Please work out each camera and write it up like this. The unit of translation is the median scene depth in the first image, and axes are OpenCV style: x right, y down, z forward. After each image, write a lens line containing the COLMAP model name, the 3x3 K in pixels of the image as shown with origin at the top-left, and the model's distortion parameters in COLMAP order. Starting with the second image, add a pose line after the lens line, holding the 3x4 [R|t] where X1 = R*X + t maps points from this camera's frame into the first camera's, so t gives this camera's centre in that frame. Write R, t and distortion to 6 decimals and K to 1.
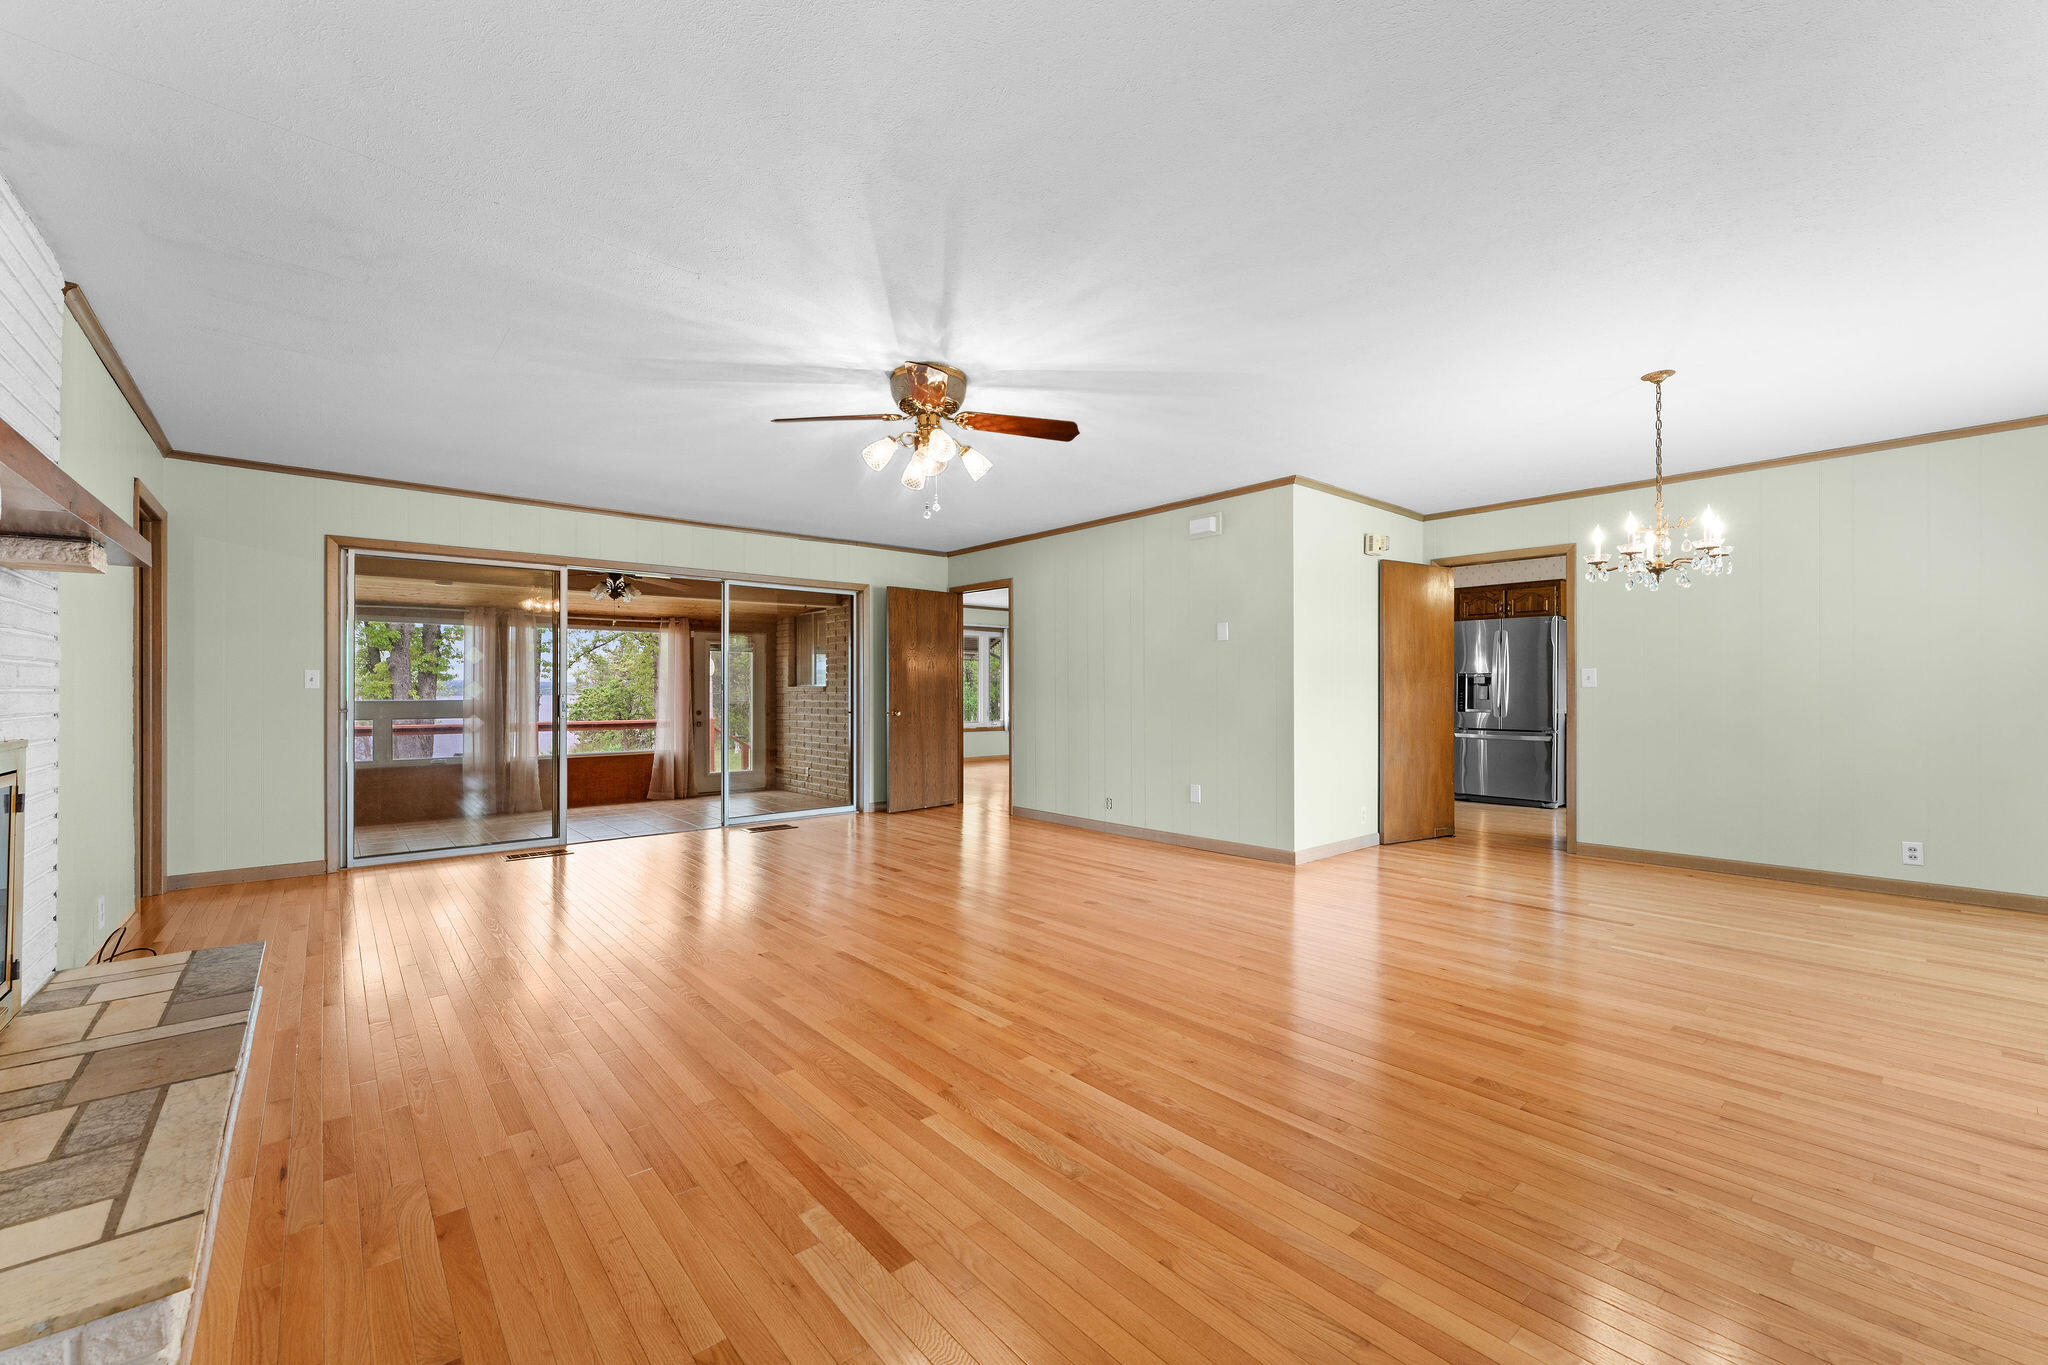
lens RADIAL K [[816.9, 0, 1024.8], [0, 816.9, 690.4], [0, 0, 1]] dist [0.000554, -0.000904]
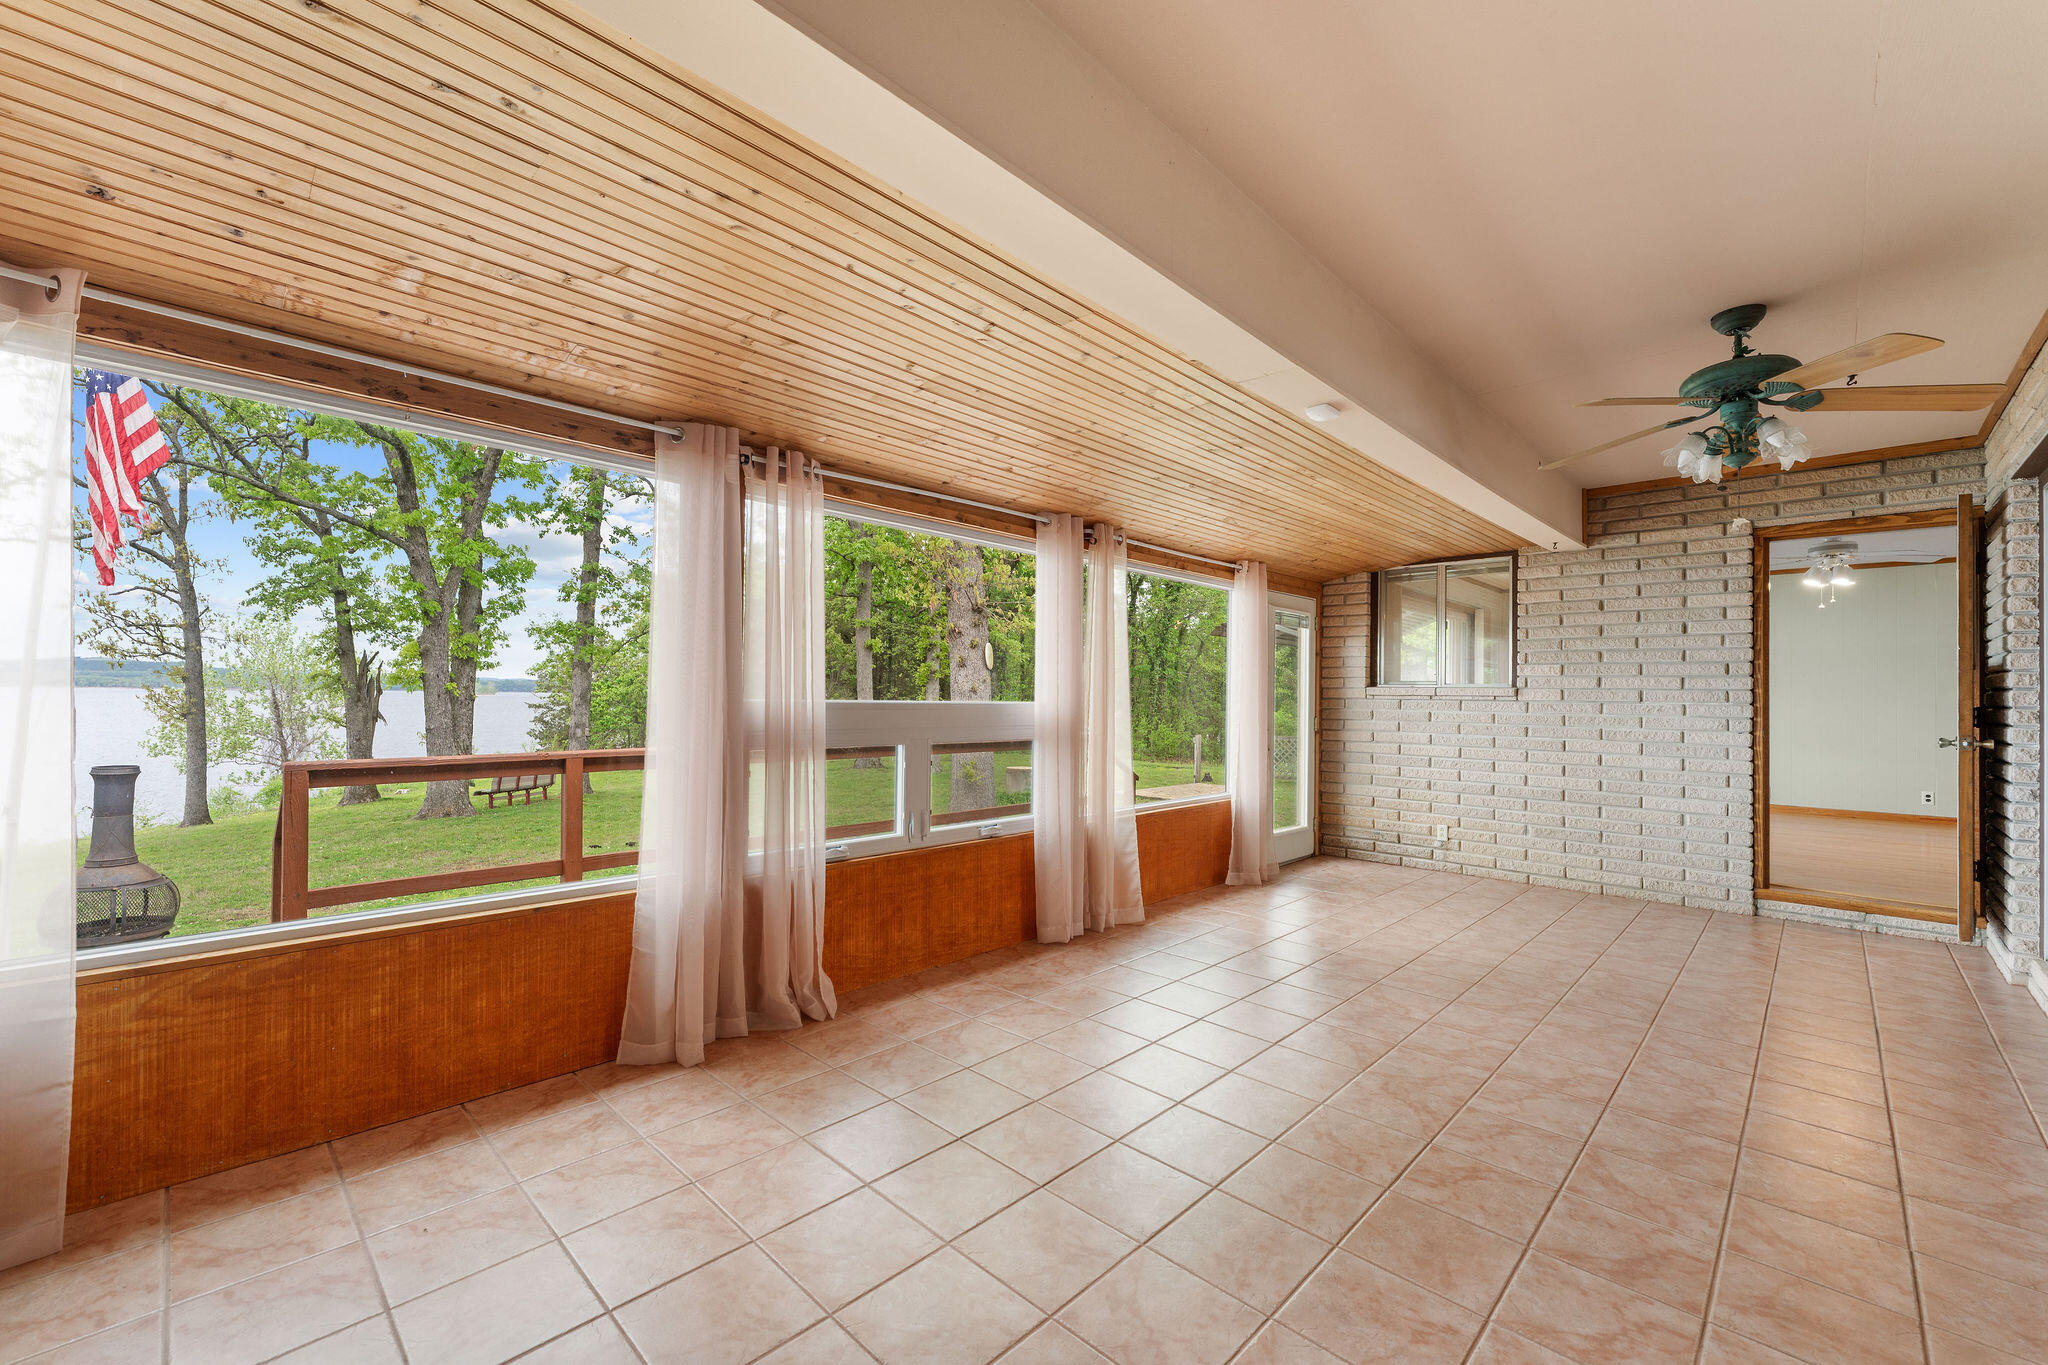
lens RADIAL K [[816.9, 0, 1028.5], [0, 816.9, 680.2], [0, 0, 1]] dist [0.000554, -0.000904]
pose [[0.996048, 0.014838, 0.087564, -1.083722], [-0.013456, 0.999776, -0.016347, 0.009491], [-0.087787, 0.015104, 0.996025, 0.803592]]
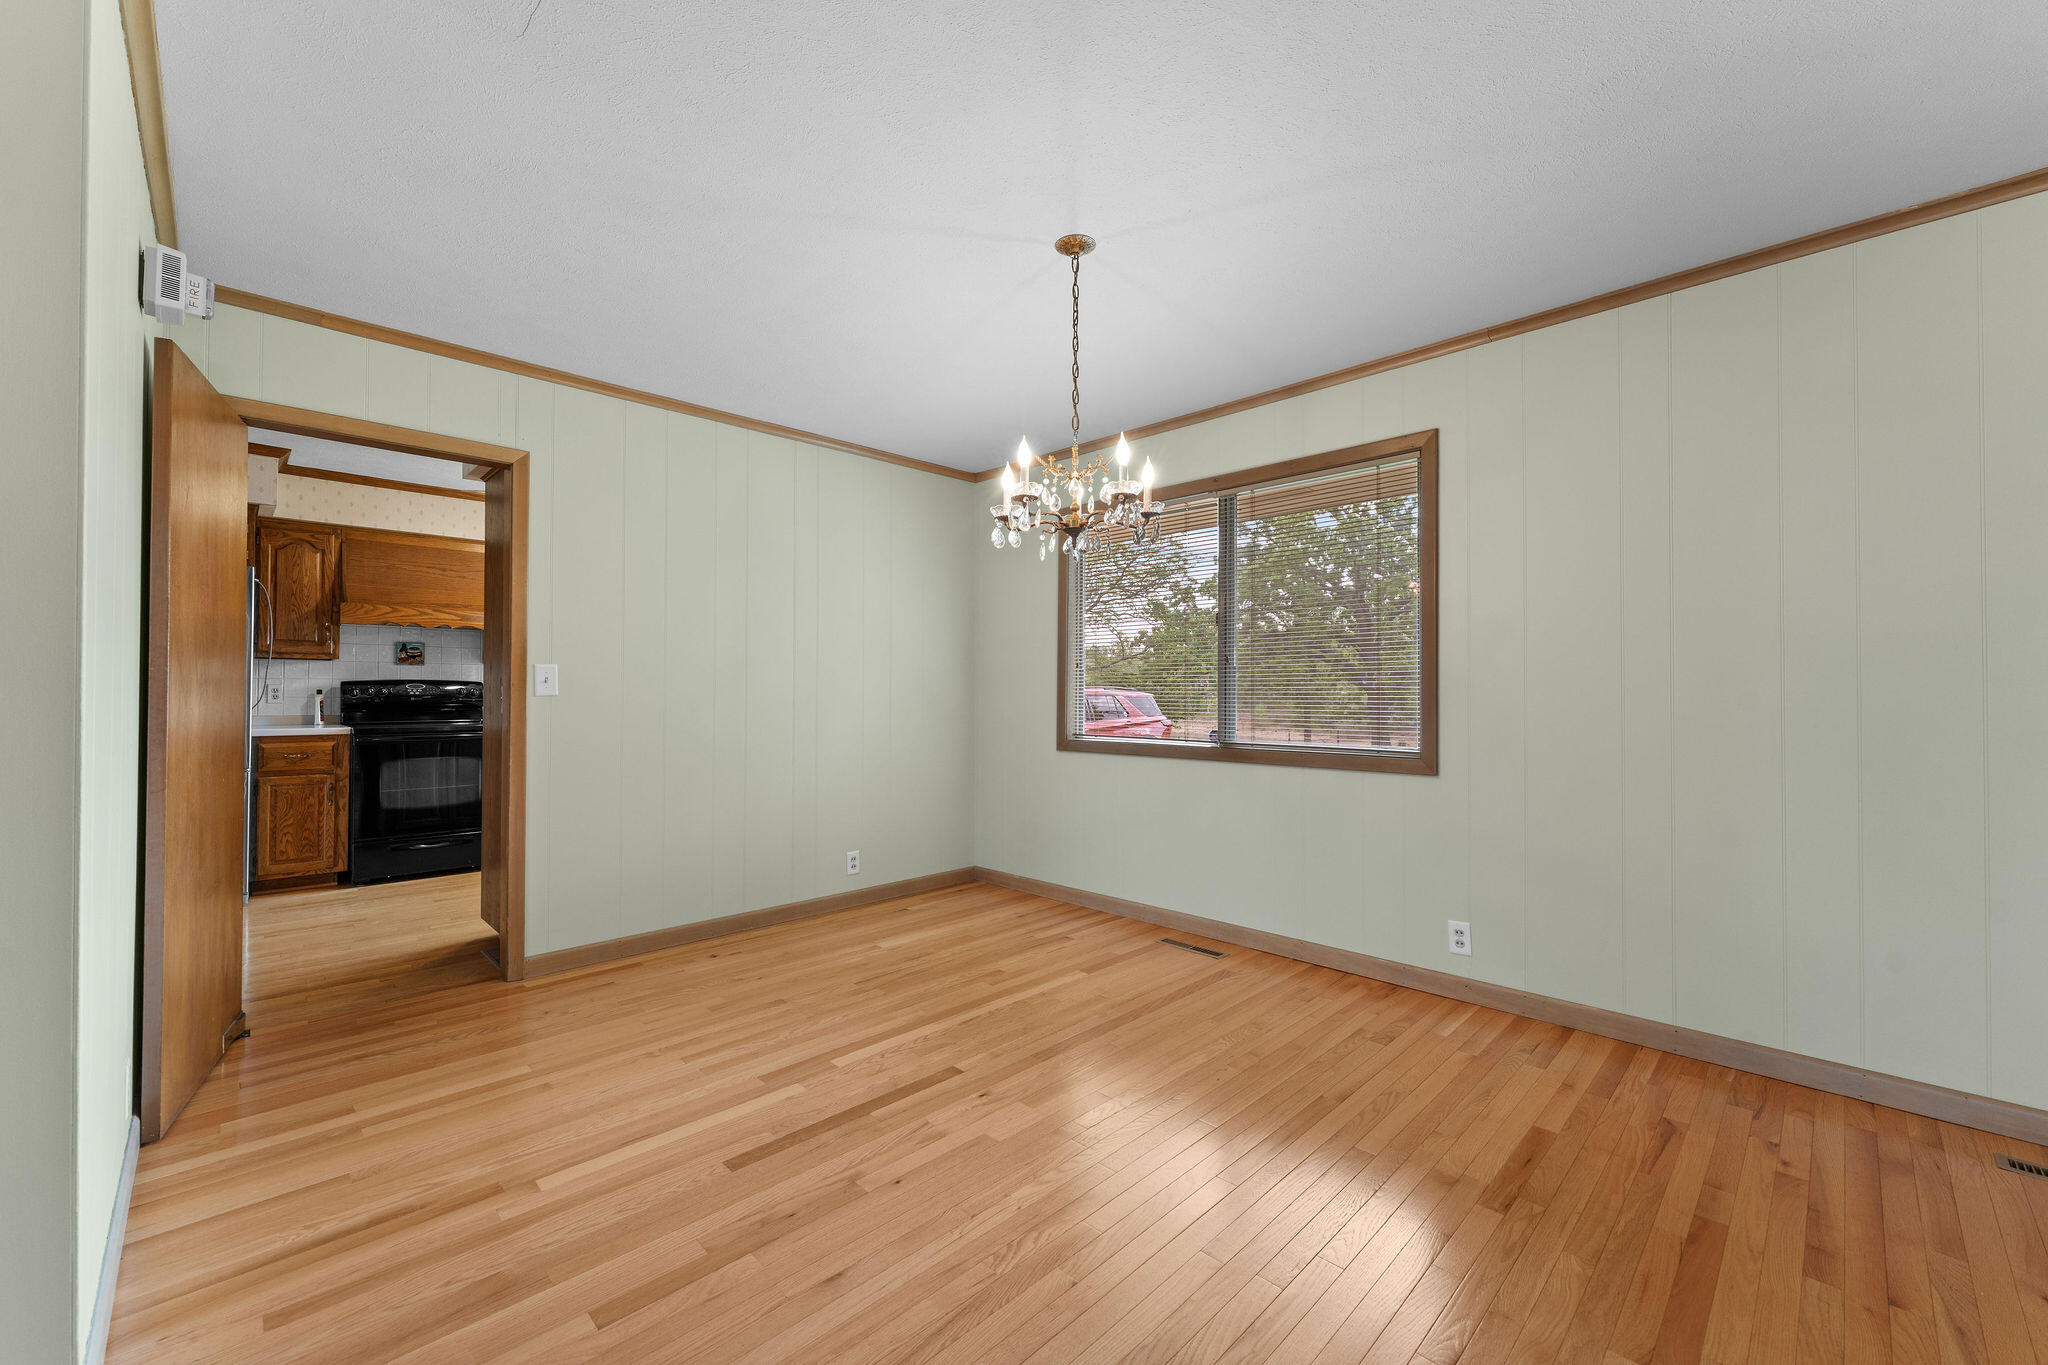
lens RADIAL K [[816.9, 0, 1014.4], [0, 816.9, 682.8], [0, 0, 1]] dist [0.000554, -0.000904]
pose [[-0.066053, 0.010600, 0.997760, 0.062956], [-0.005347, 0.999925, -0.010977, -0.007873], [-0.997802, -0.006061, -0.065992, 0.680439]]
